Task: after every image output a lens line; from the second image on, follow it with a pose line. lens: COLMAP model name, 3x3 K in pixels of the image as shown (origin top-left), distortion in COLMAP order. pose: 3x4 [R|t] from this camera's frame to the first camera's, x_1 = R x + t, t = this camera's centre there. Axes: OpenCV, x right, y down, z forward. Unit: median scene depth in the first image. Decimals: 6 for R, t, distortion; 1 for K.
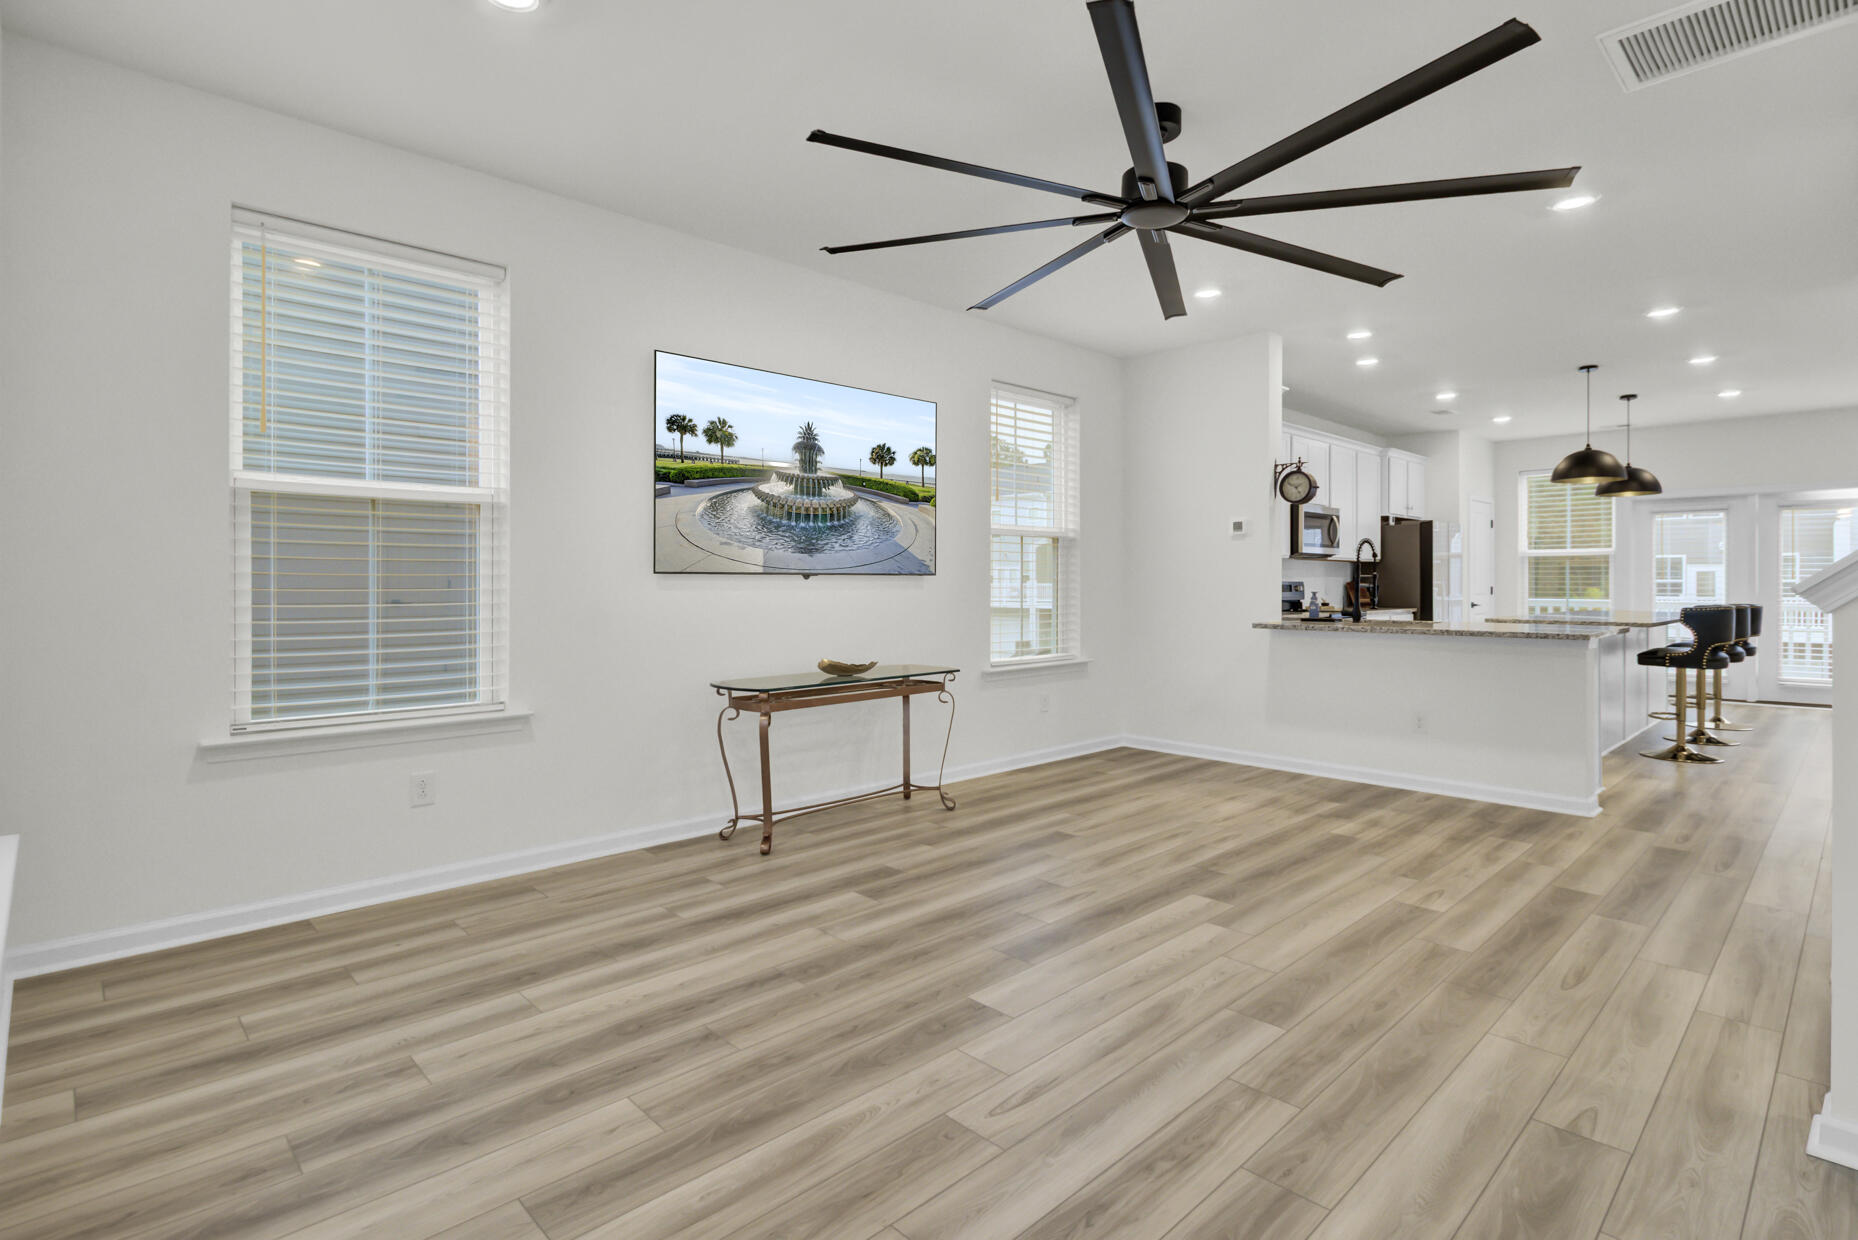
lens RADIAL K [[913.0, 0, 912.7], [0, 913.0, 594.7], [0, 0, 1]] dist [0.001064, -0.000432]
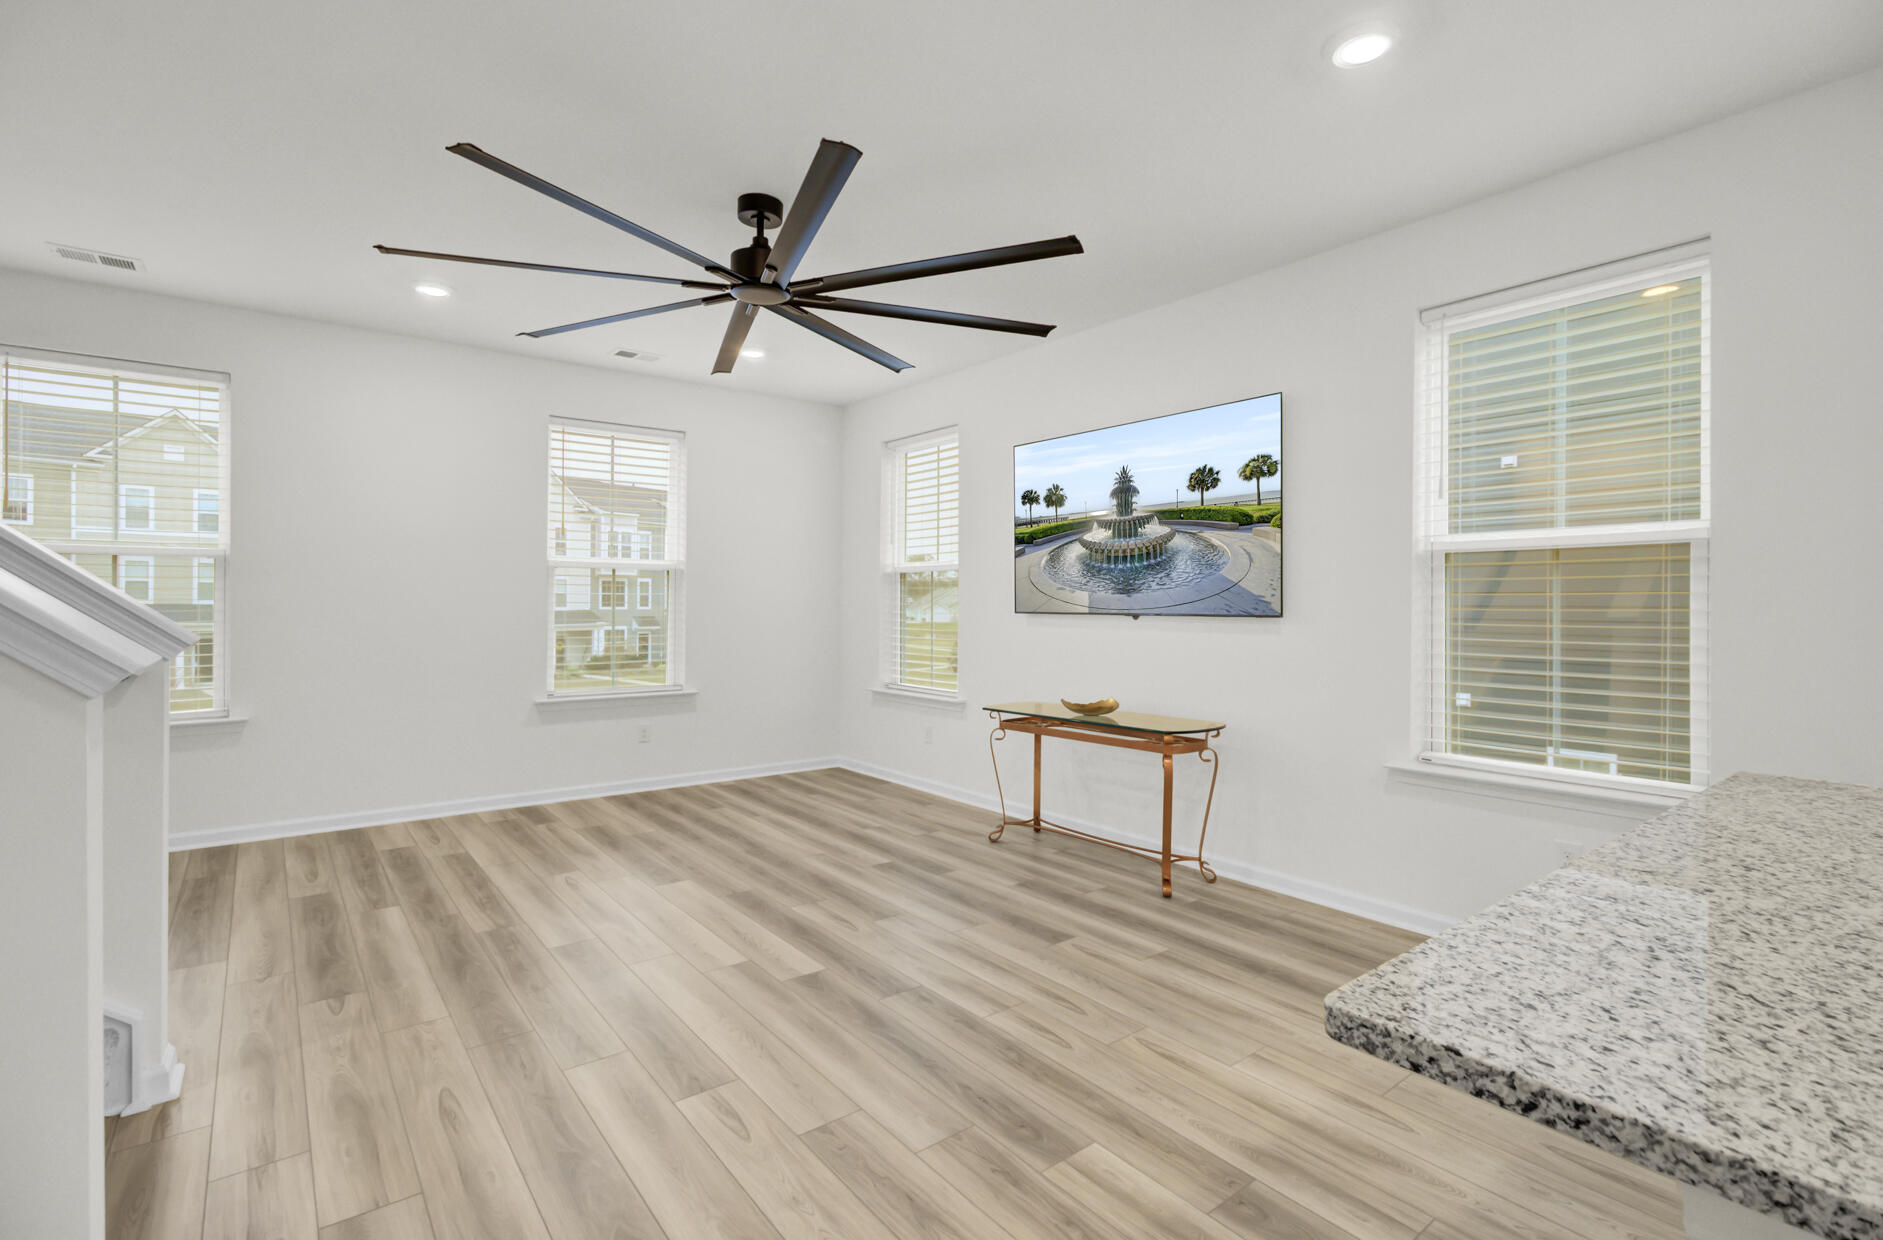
lens RADIAL K [[866.5, 0, 954.3], [0, 866.5, 608.5], [0, 0, 1]] dist [0.000140, 0.001576]
pose [[-0.083364, -0.000255, -0.996519, 0.952414], [-0.020341, 0.999792, 0.001445, -0.029372], [0.996312, 0.020391, -0.083351, 0.979114]]
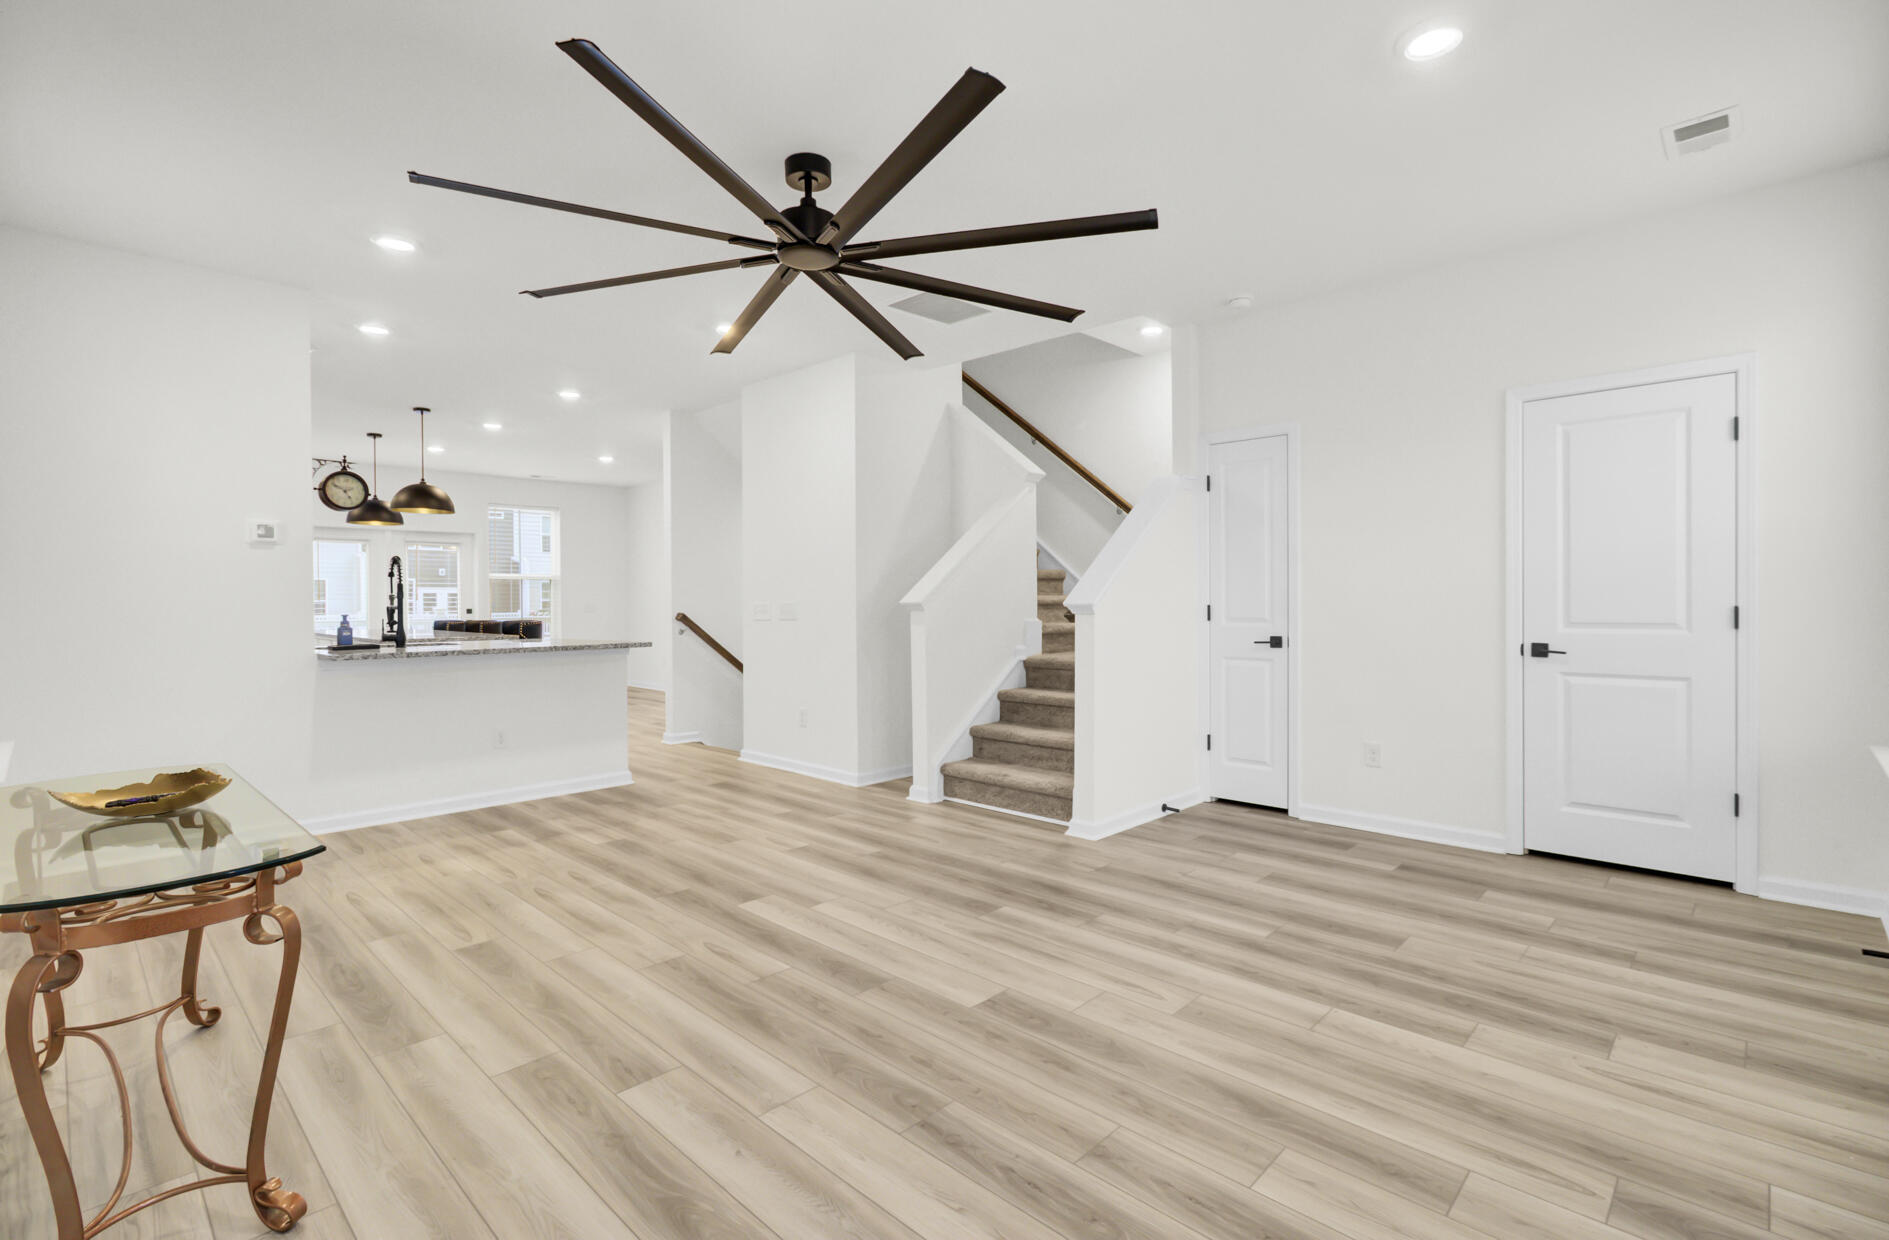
lens RADIAL K [[869.3, 0, 962.5], [0, 869.3, 618.1], [0, 0, 1]] dist [0.000140, 0.001576]
pose [[-0.062655, -0.019555, 0.997844, -0.557737], [0.019026, 0.999603, 0.020784, -0.008926], [-0.997854, 0.020287, -0.062258, 0.657581]]
